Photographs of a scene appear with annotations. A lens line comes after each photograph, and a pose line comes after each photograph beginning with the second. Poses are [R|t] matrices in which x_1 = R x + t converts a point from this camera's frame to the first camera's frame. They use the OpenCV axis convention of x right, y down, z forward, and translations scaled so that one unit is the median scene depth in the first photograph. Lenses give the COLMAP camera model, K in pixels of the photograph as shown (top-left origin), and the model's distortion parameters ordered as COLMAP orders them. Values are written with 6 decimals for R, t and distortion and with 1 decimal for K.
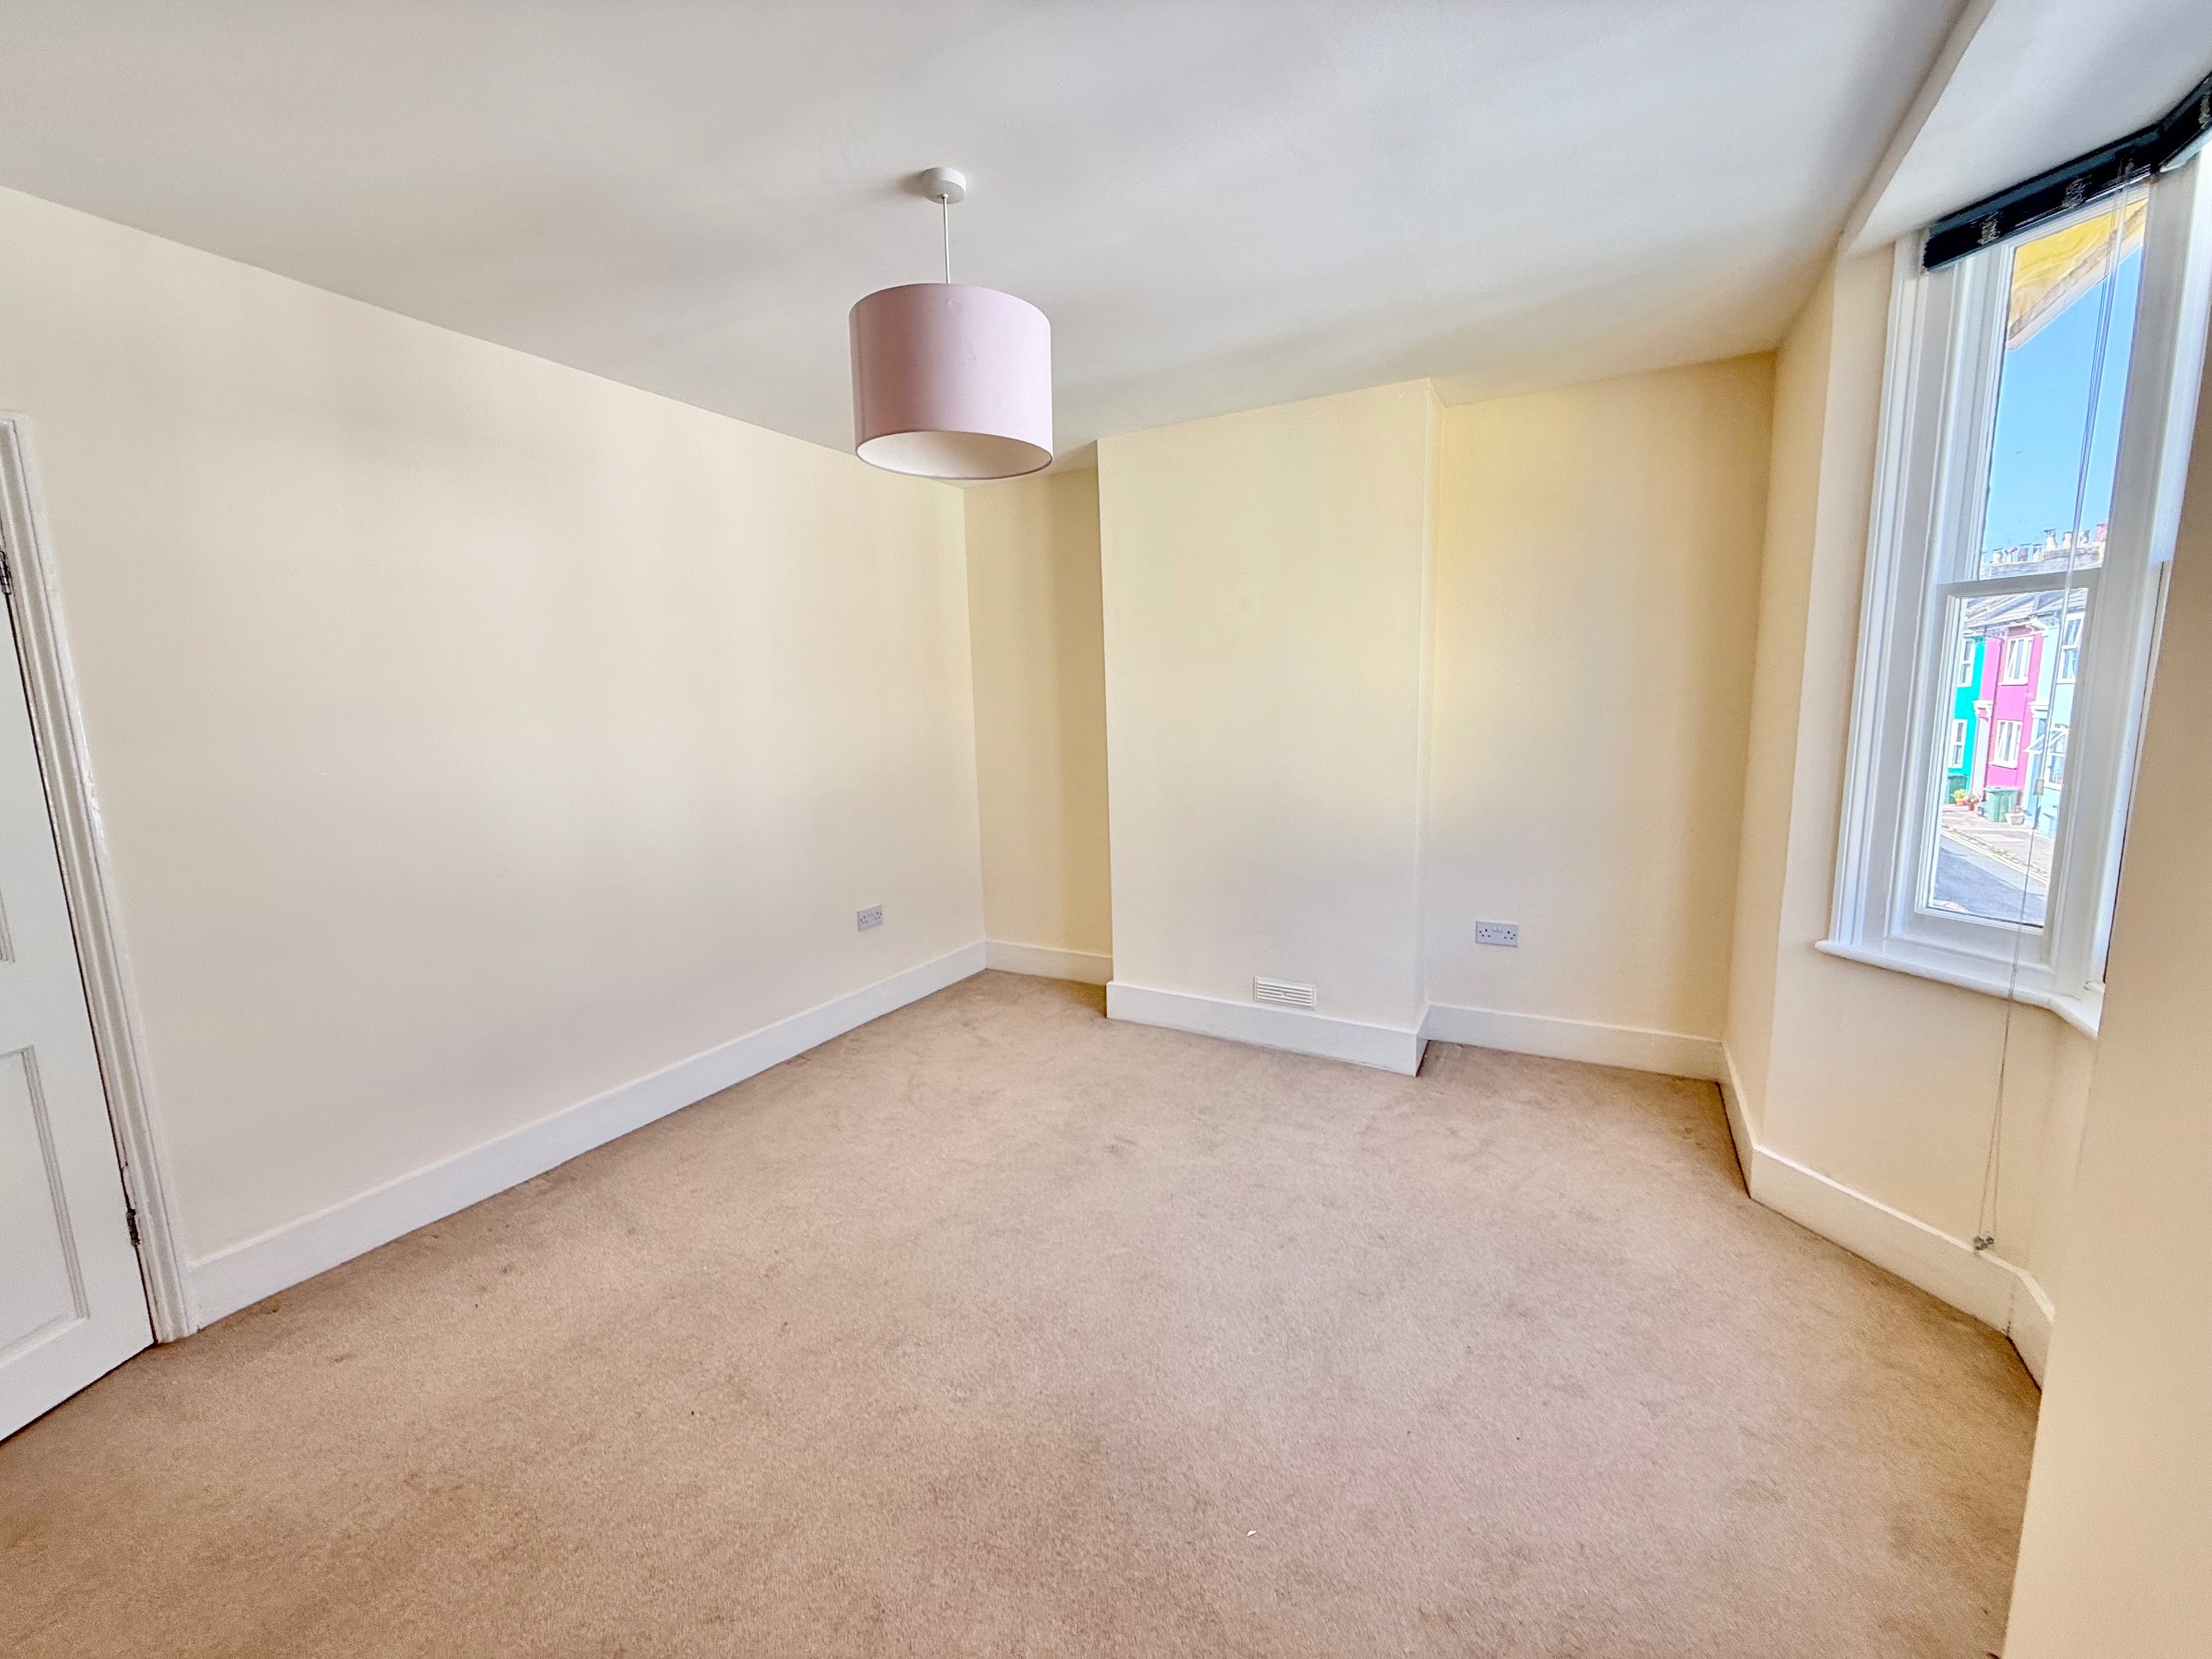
lens RADIAL K [[878.8, 0, 1100.1], [0, 878.8, 825.9], [0, 0, 1]] dist [0.001567, 0.000224]
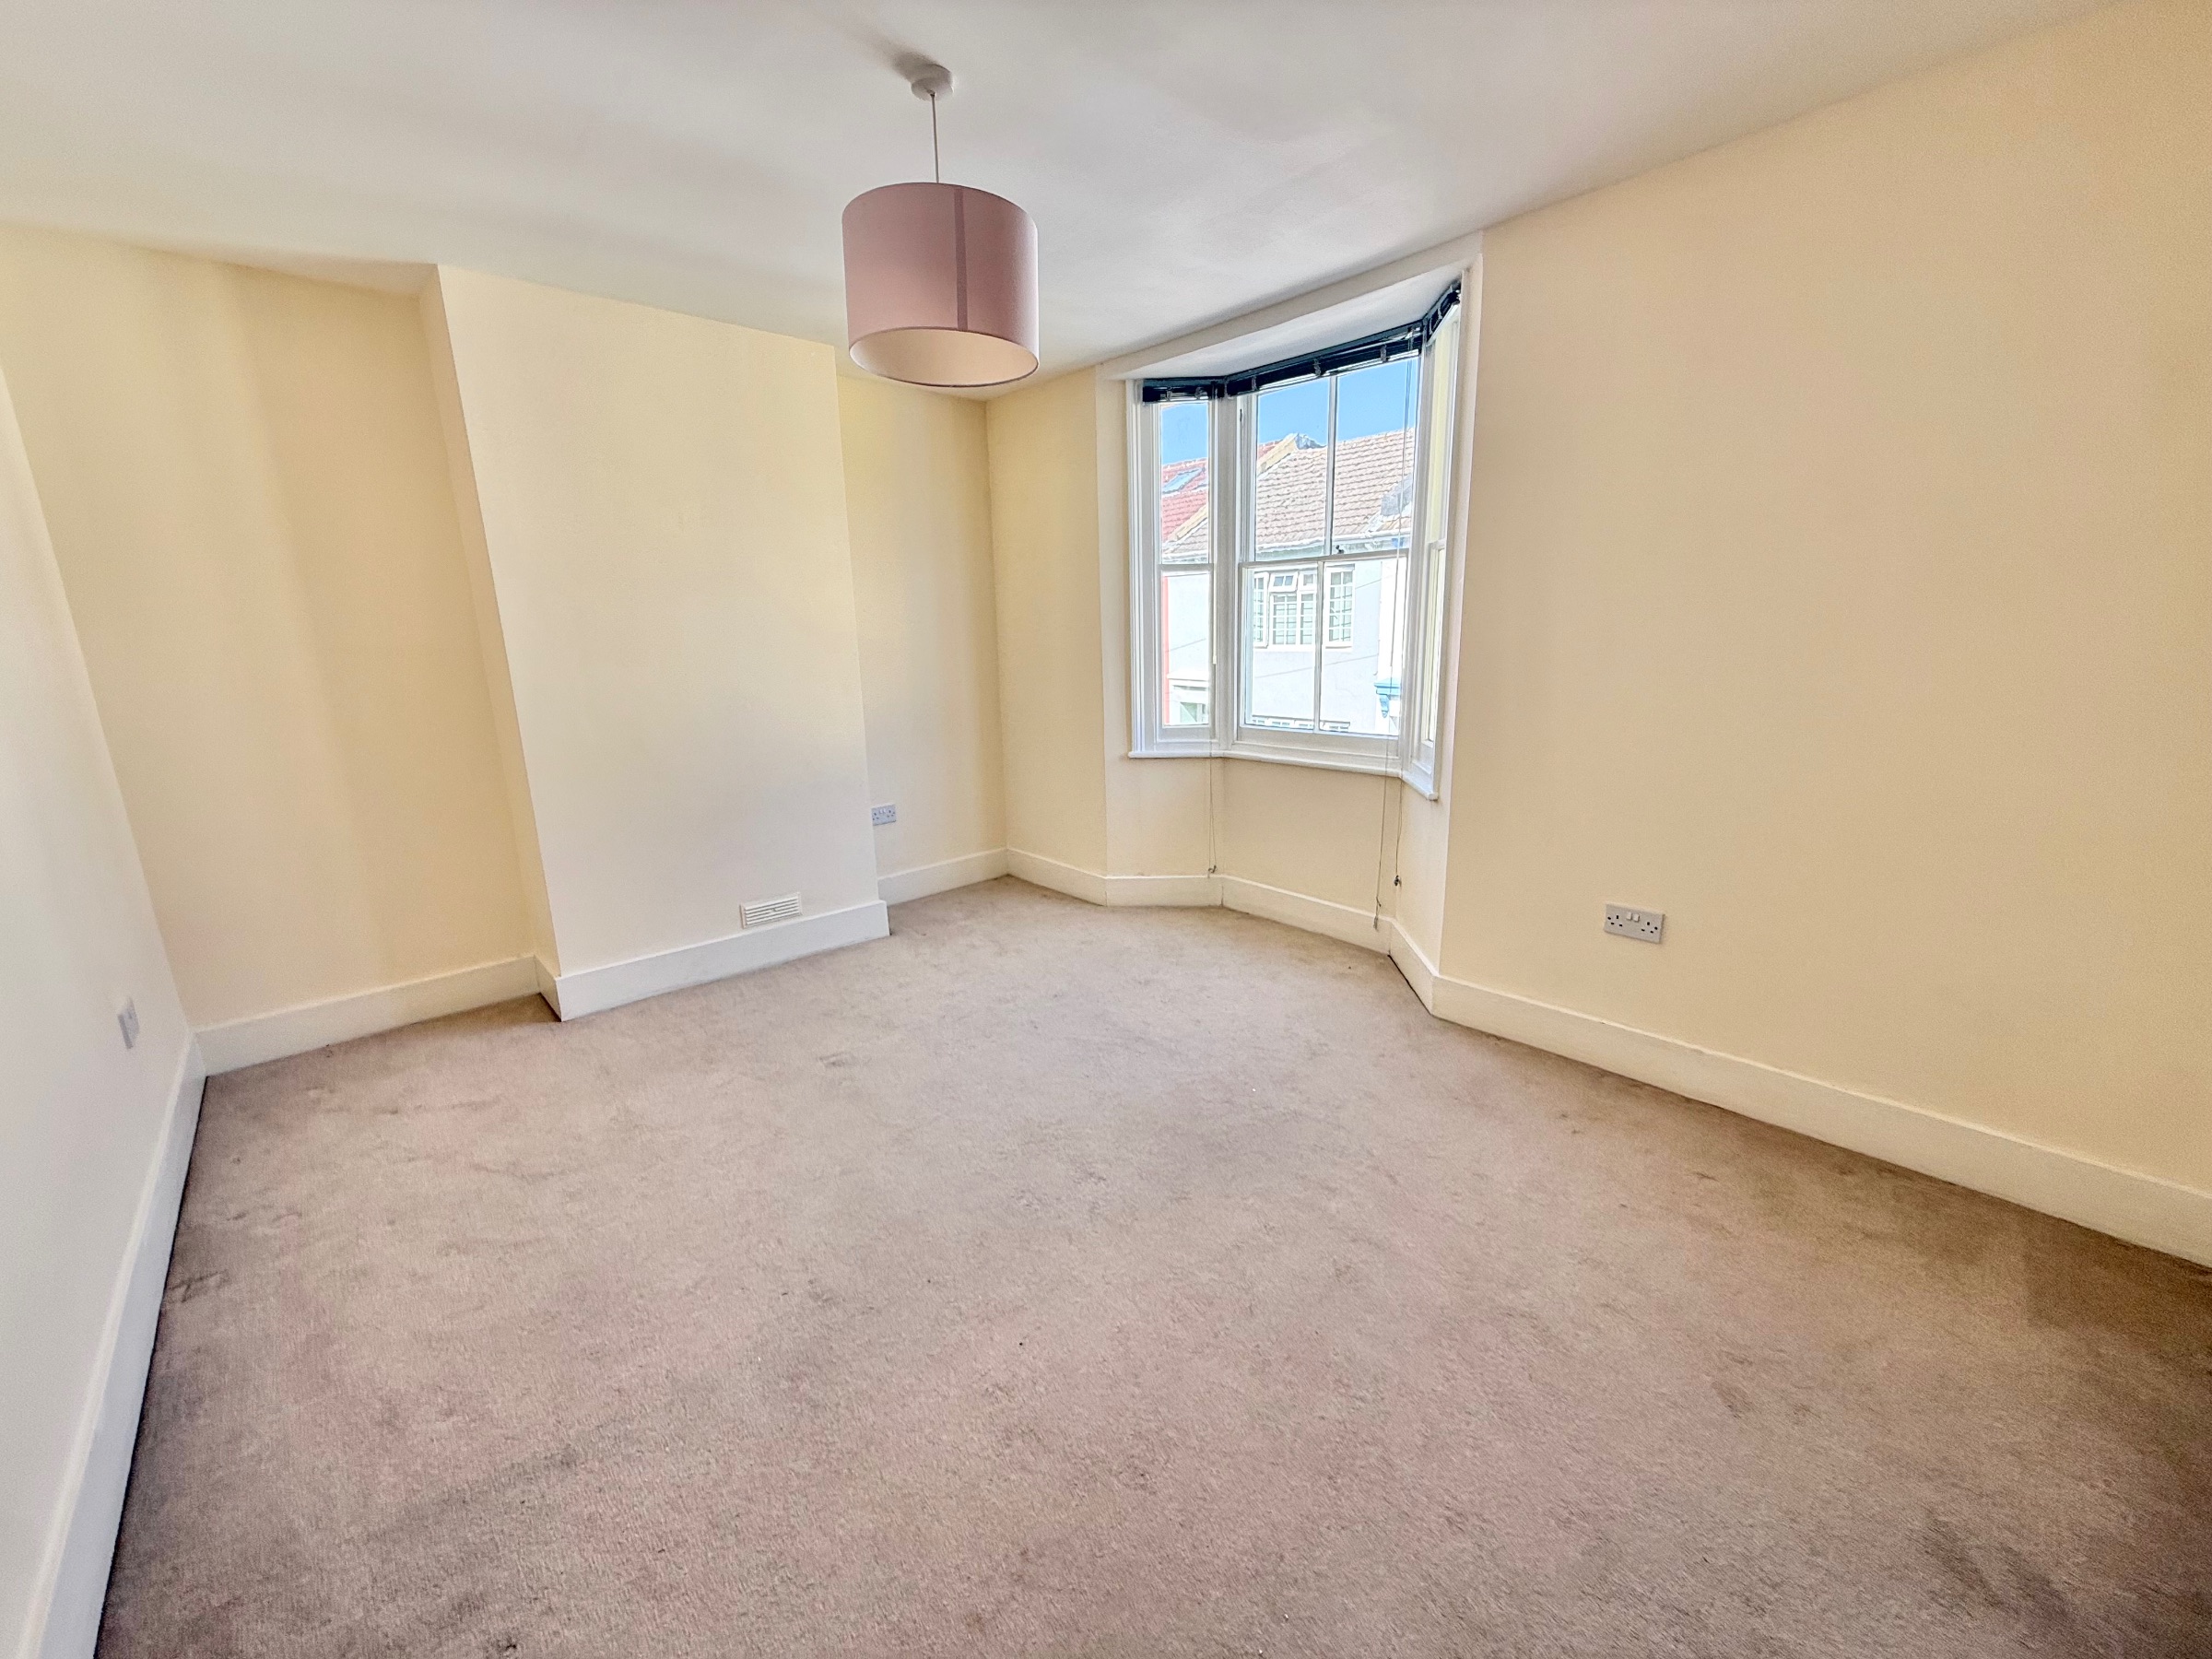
lens RADIAL K [[878.8, 0, 1100.1], [0, 878.8, 825.9], [0, 0, 1]] dist [0.001567, 0.000224]
pose [[0.319504, -0.196138, 0.927064, -0.679176], [0.149553, 0.976519, 0.155060, -0.011960], [-0.935709, 0.089103, 0.341335, 0.300987]]
